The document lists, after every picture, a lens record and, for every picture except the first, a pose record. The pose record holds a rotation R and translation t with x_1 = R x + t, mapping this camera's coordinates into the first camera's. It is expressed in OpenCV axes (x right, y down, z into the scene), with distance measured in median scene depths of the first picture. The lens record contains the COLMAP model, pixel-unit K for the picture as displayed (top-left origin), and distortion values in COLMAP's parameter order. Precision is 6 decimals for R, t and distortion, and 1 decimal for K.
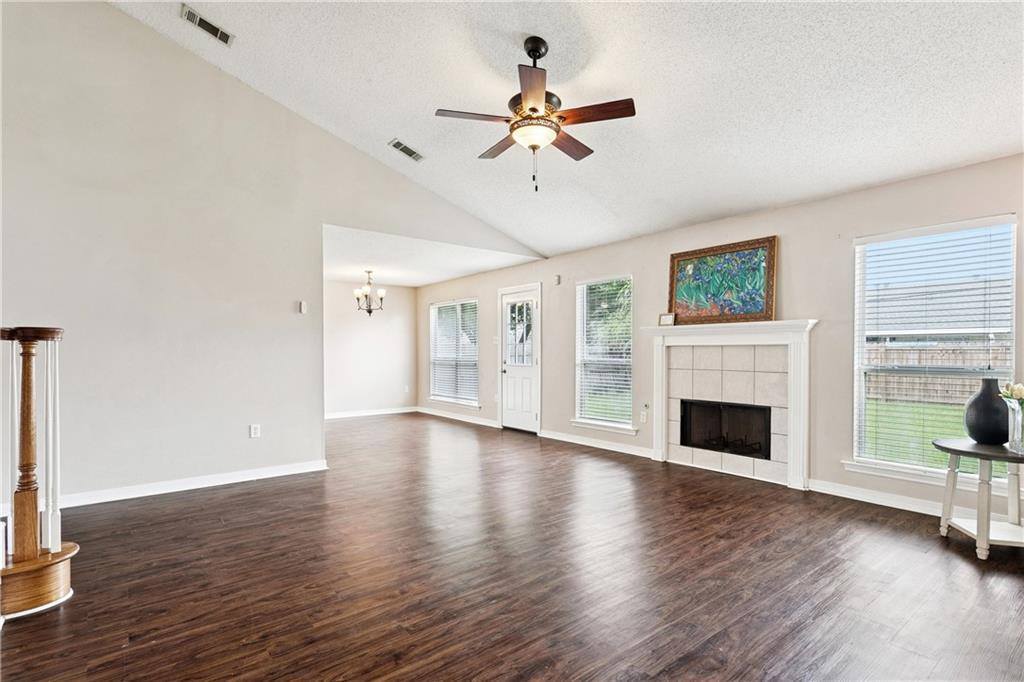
lens RADIAL K [[487.8, 0, 516.6], [0, 487.8, 348.0], [0, 0, 1]] dist [0.004129, -0.000052]
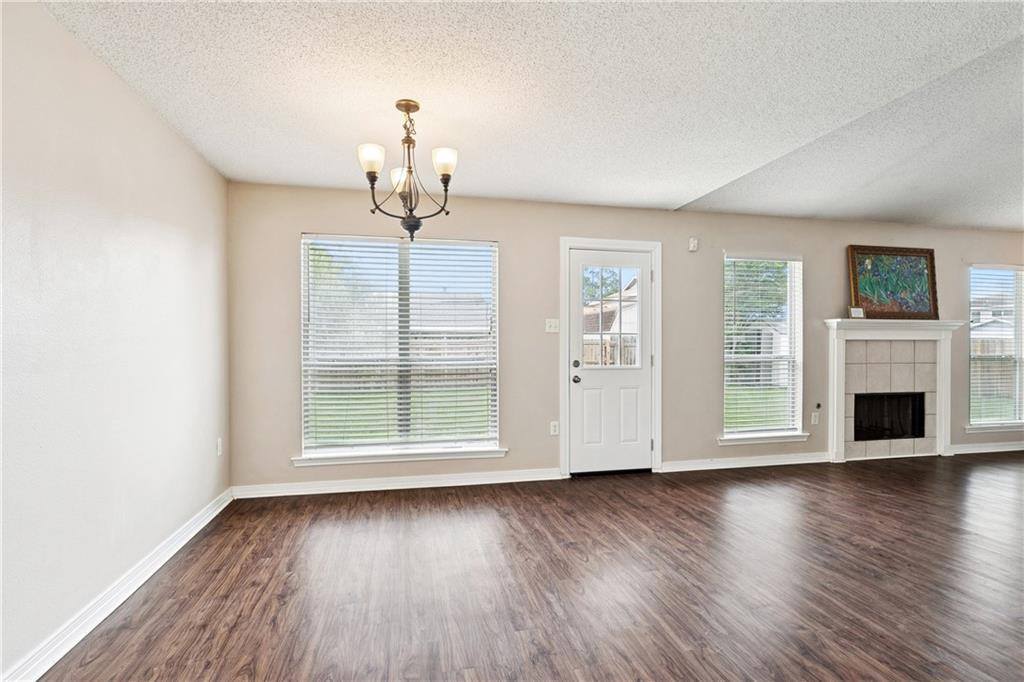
lens RADIAL K [[523.9, 0, 514.5], [0, 523.9, 346.8], [0, 0, 1]] dist [0.023181, -0.000379]
pose [[0.420400, 0.001430, 0.907338, -0.986614], [-0.004216, 0.999991, 0.000377, 0.012708], [-0.907329, -0.003984, 0.420403, 1.256892]]
